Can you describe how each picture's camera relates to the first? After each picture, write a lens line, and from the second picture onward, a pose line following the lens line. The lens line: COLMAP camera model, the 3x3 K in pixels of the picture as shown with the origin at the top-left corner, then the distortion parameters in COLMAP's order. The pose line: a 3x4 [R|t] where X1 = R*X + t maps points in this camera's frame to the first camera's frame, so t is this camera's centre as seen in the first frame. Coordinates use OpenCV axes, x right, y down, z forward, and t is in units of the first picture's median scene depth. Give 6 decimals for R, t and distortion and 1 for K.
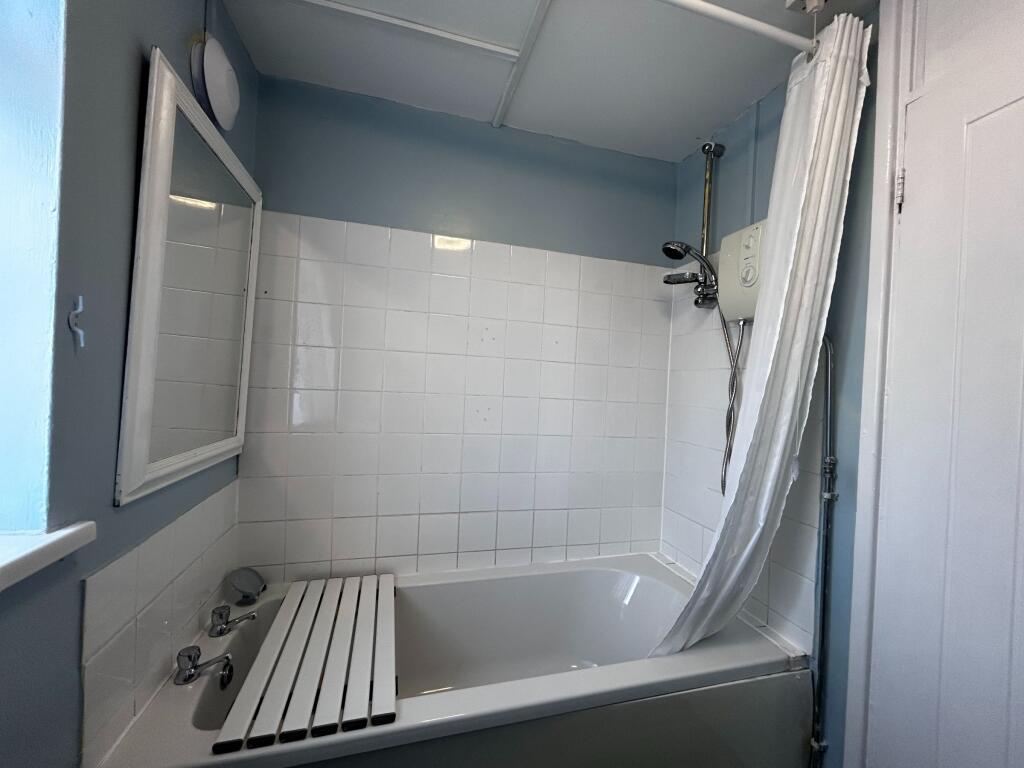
lens RADIAL K [[415.5, 0, 510.1], [0, 415.5, 382.2], [0, 0, 1]] dist [-0.002872, 0.000001]
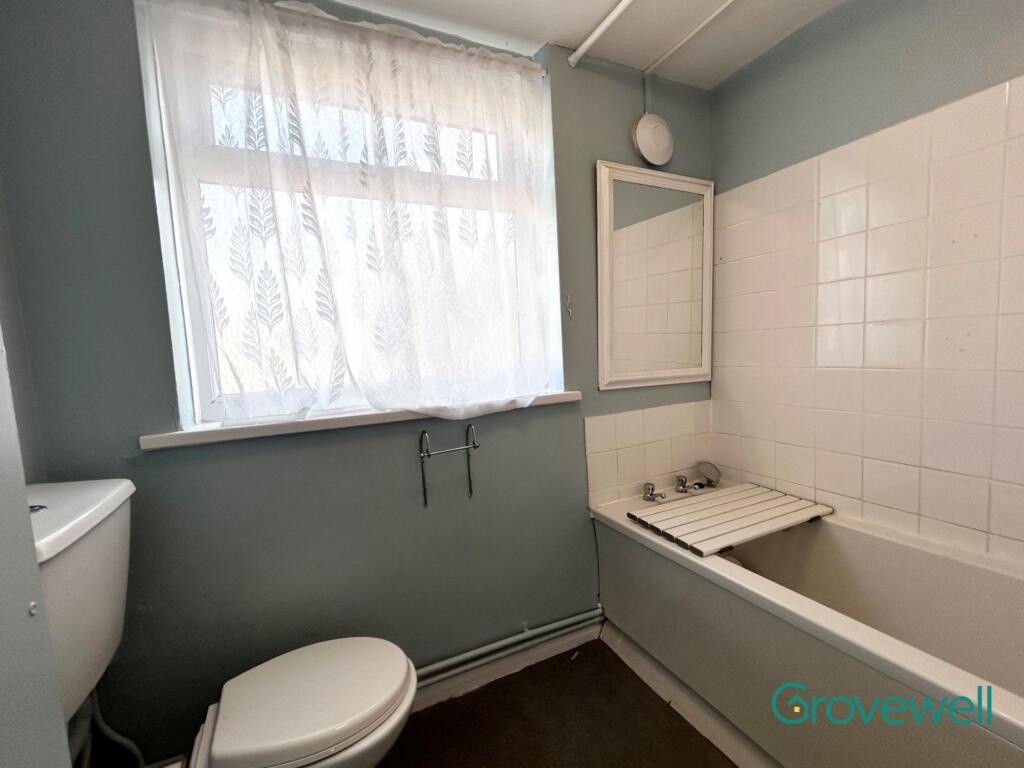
lens RADIAL K [[415.5, 0, 510.1], [0, 415.5, 382.2], [0, 0, 1]] dist [-0.002872, 0.000001]
pose [[0.186755, 0.025949, -0.982064, 0.573951], [0.057254, 0.997665, 0.037249, 0.082740], [0.980737, -0.063183, 0.184833, 0.087850]]
